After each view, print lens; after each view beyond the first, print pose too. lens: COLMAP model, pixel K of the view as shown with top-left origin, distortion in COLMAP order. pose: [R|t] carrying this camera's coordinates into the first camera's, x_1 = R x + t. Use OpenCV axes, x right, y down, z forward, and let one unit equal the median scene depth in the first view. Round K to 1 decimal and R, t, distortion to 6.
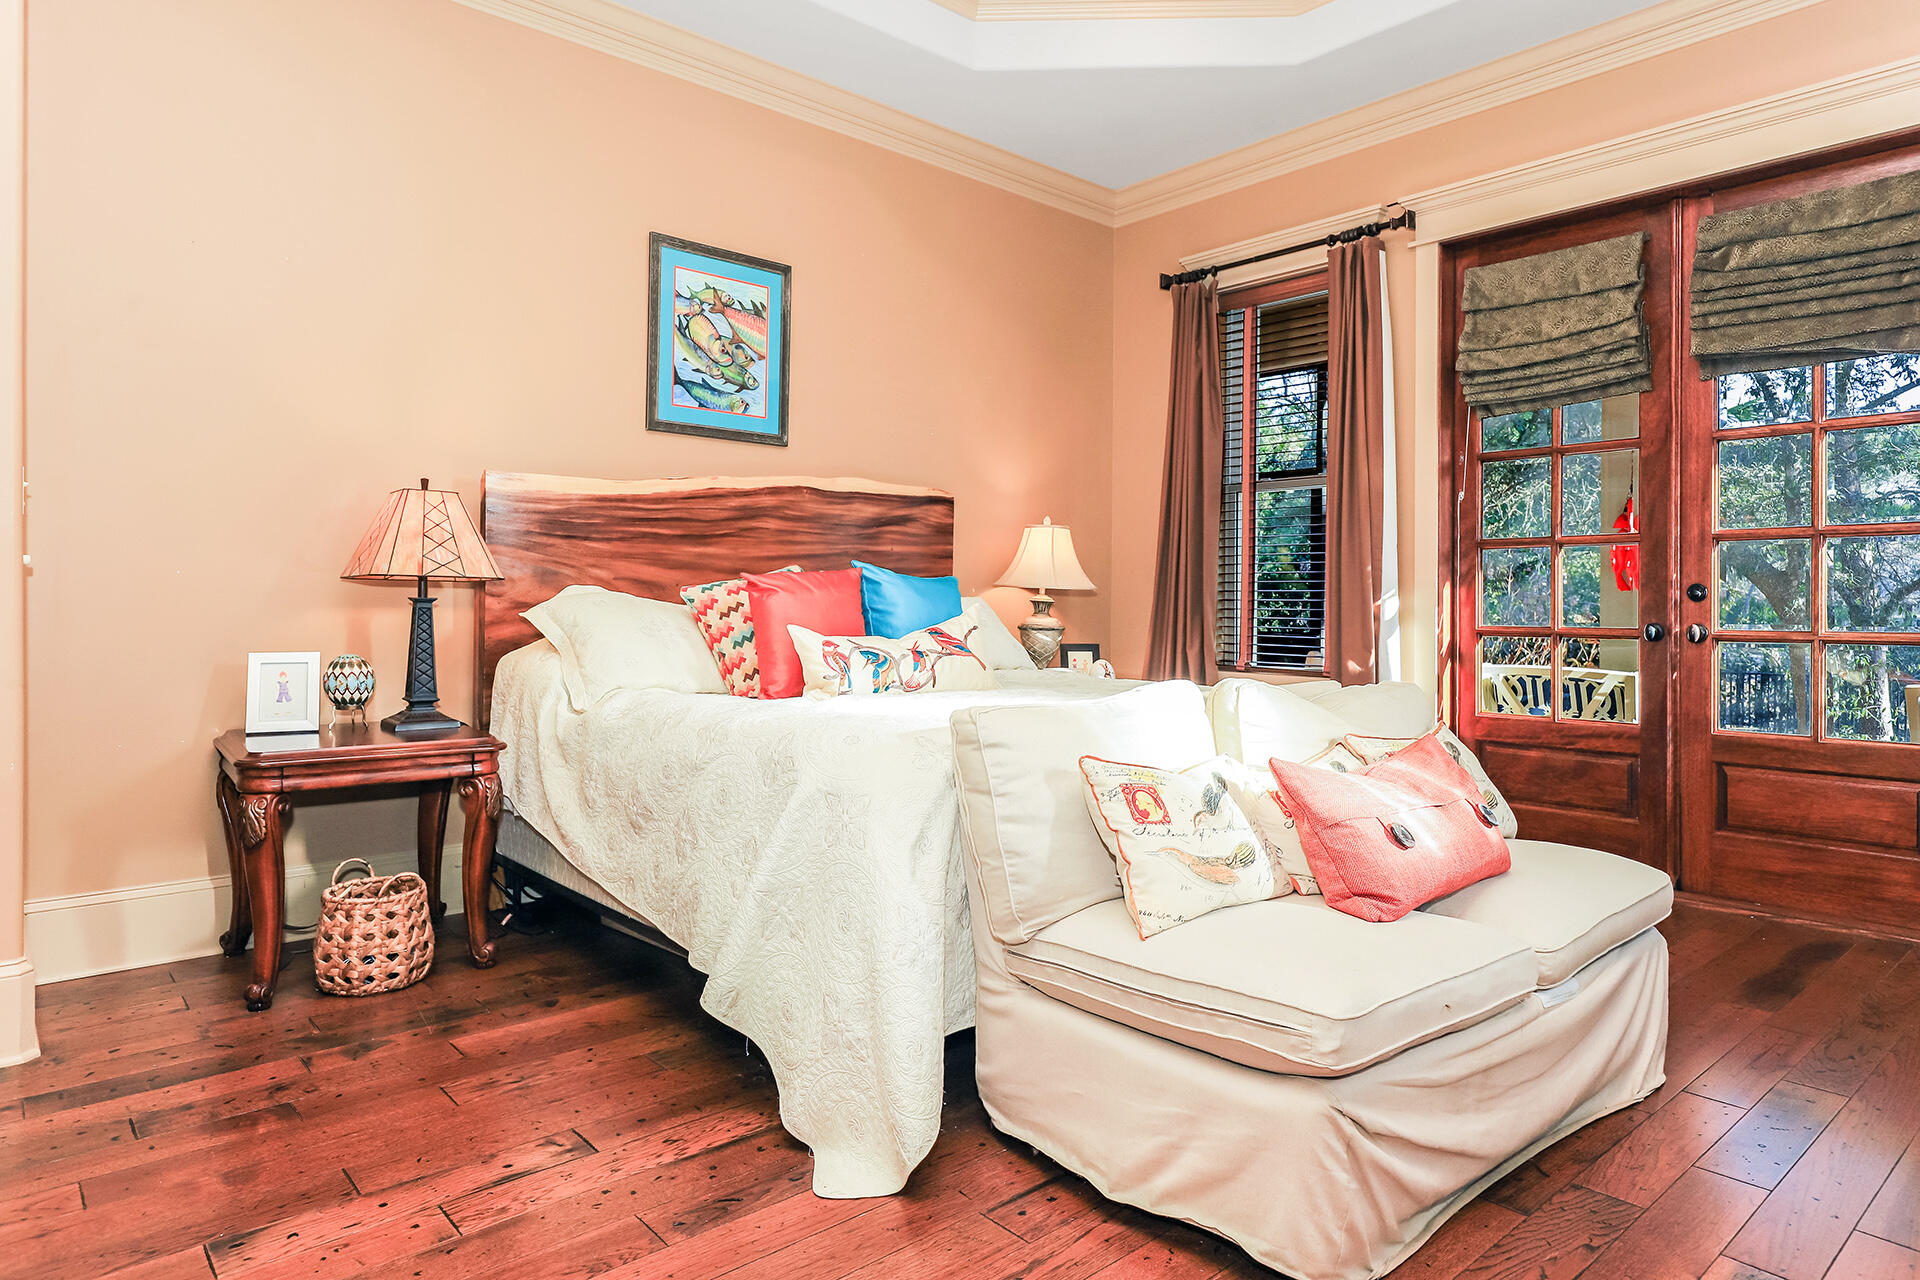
lens RADIAL K [[1178.4, 0, 960.0], [0, 1178.4, 640.0], [0, 0, 1]] dist [-0.000235, -0.000405]
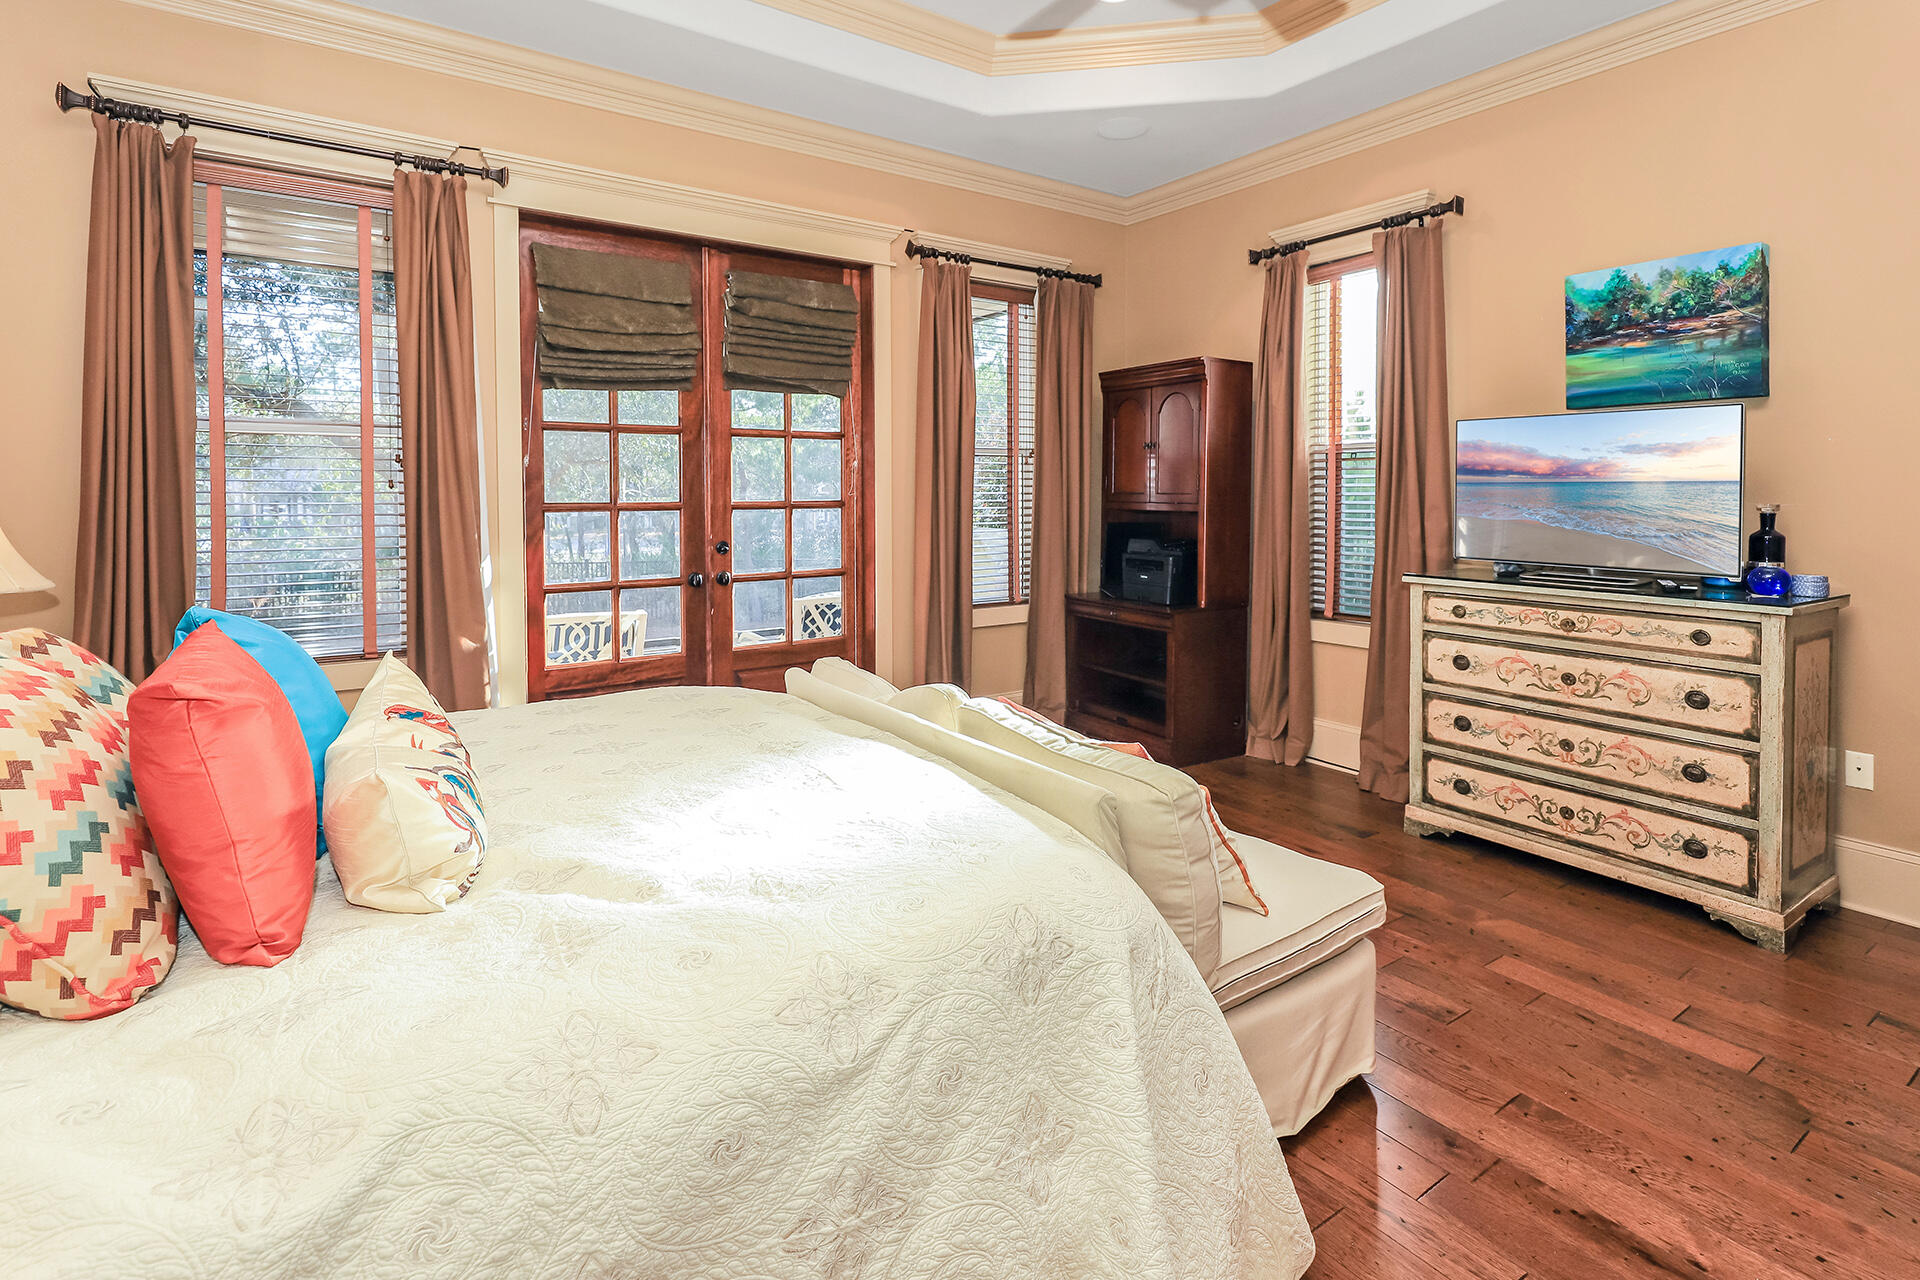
lens RADIAL K [[909.5, 0, 960.0], [0, 909.5, 640.0], [0, 0, 1]] dist [0.001669, 0.000565]
pose [[0.139728, -0.102993, 0.984819, -0.382566], [0.070685, 0.993076, 0.093827, -0.012805], [-0.987664, 0.056501, 0.146041, 0.560567]]
